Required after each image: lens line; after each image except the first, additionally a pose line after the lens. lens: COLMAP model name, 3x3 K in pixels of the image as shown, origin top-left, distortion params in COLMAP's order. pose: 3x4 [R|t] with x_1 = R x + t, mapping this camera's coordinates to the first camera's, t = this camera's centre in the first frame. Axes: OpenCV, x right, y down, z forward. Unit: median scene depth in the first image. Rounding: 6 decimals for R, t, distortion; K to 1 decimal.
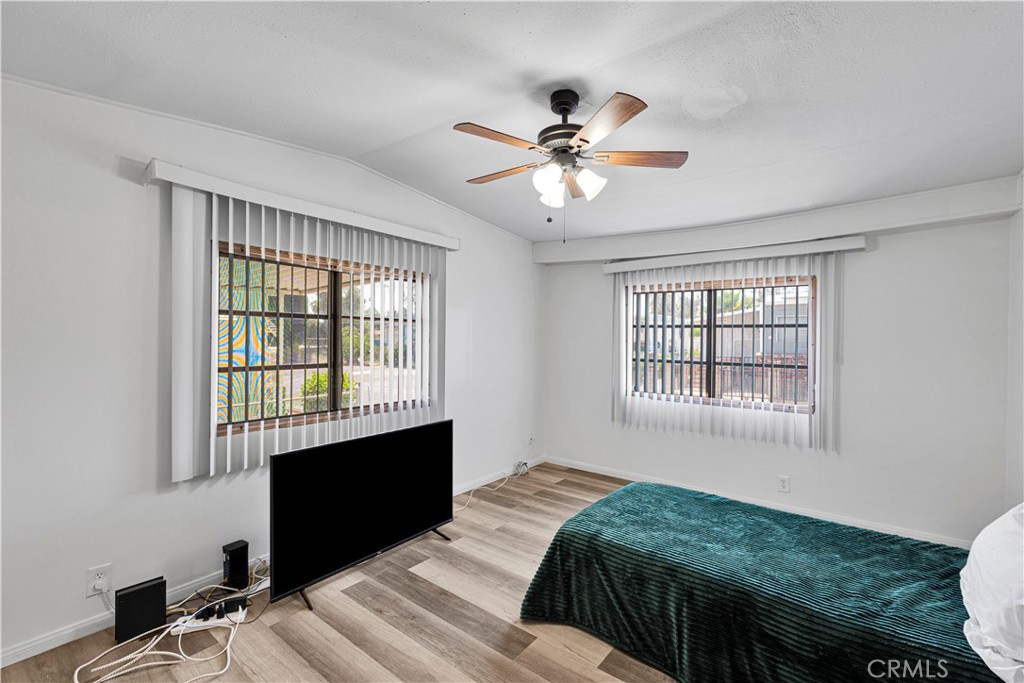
lens RADIAL K [[449.1, 0, 517.2], [0, 449.1, 342.9], [0, 0, 1]] dist [-0.014087, -0.000094]
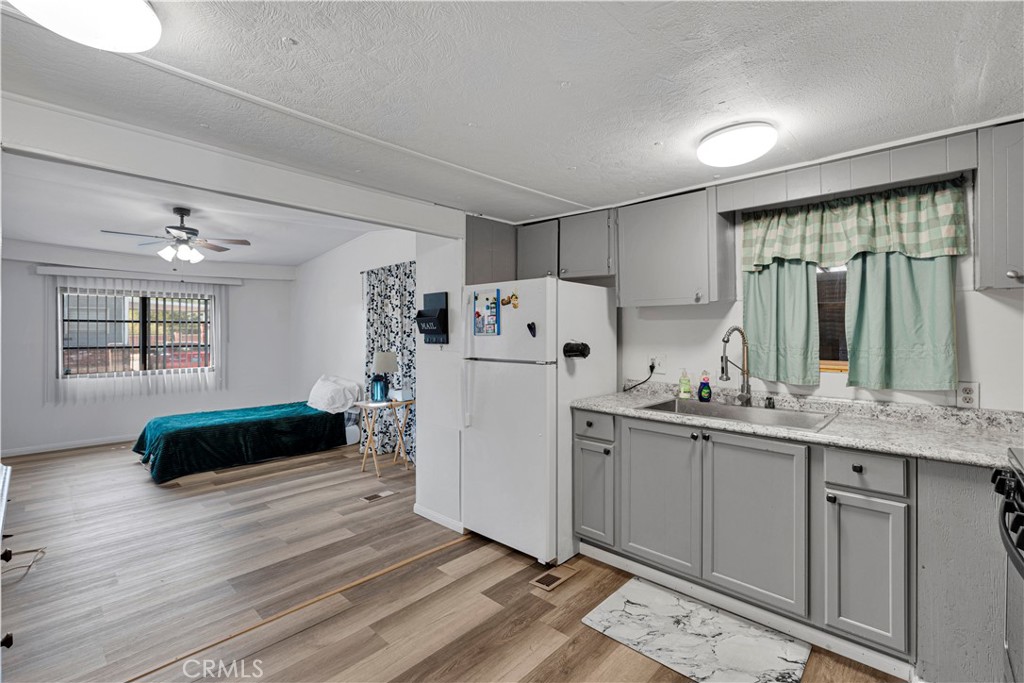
lens RADIAL K [[462.6, 0, 515.1], [0, 462.6, 329.5], [0, 0, 1]] dist [0.000656, 0.000254]
pose [[0.101380, -0.003183, 0.994843, -1.292319], [0.014347, 0.999896, 0.001737, 0.003304], [-0.994744, 0.014097, 0.101416, -0.492768]]
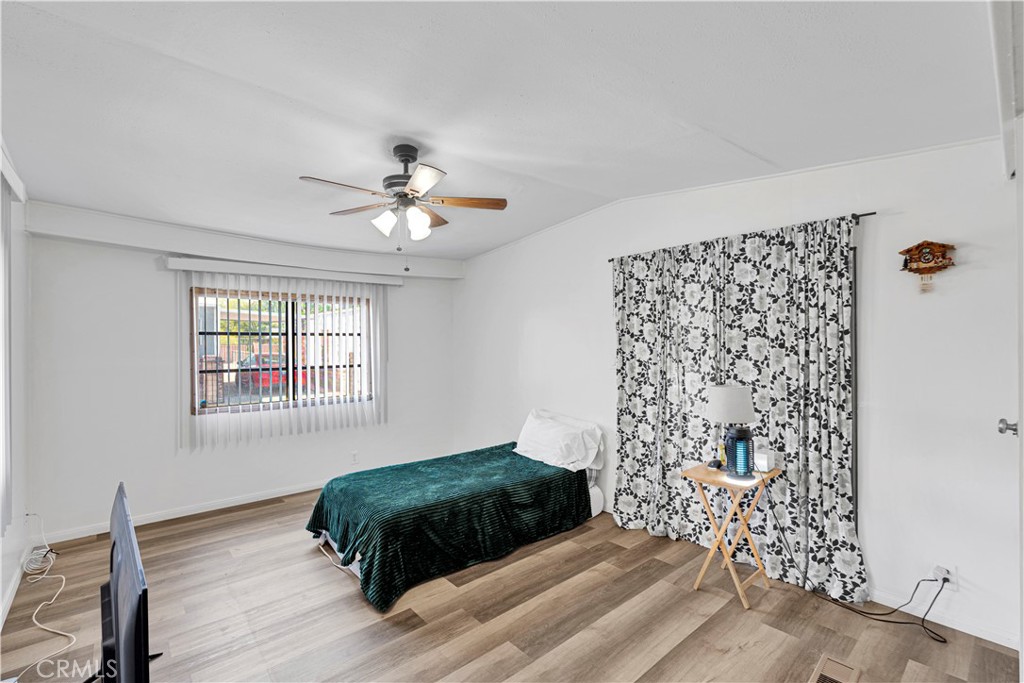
lens RADIAL K [[462.6, 0, 513.3], [0, 462.6, 340.3], [0, 0, 1]] dist [0.000656, 0.000254]
pose [[0.199275, -0.007049, 0.979918, -0.760855], [0.016817, 0.999851, 0.003773, -0.025672], [-0.979799, 0.015727, 0.199364, 0.339406]]
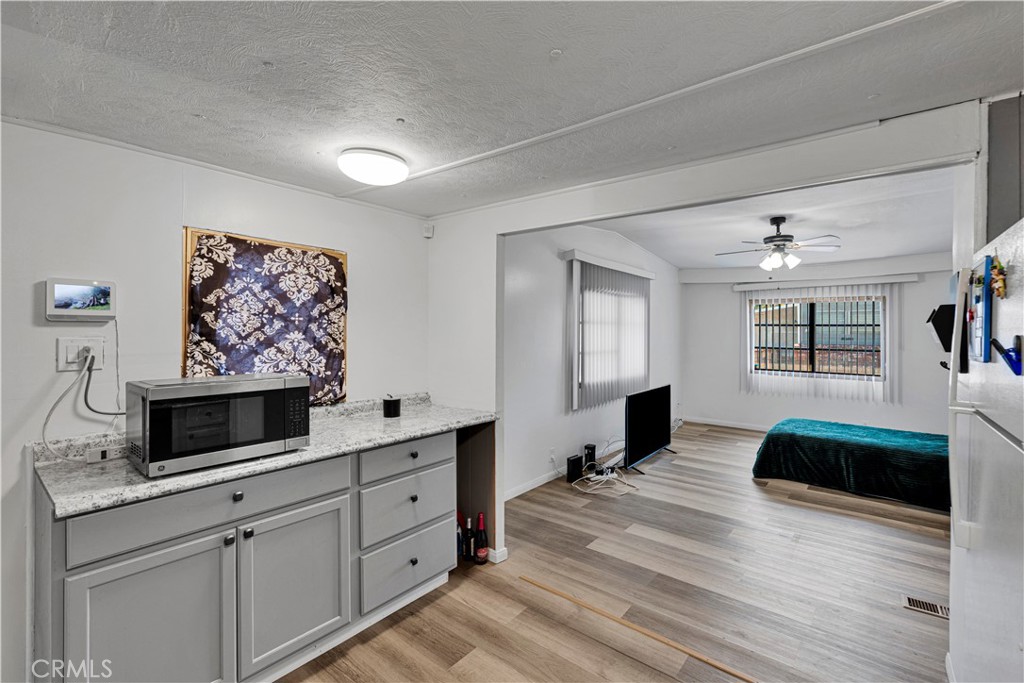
lens RADIAL K [[449.1, 0, 516.7], [0, 449.1, 327.9], [0, 0, 1]] dist [-0.014087, -0.000094]
pose [[0.999708, -0.000961, -0.024133, -0.748287], [0.000482, 0.999803, -0.019859, -0.005660], [0.024147, 0.019842, 0.999511, -0.768343]]
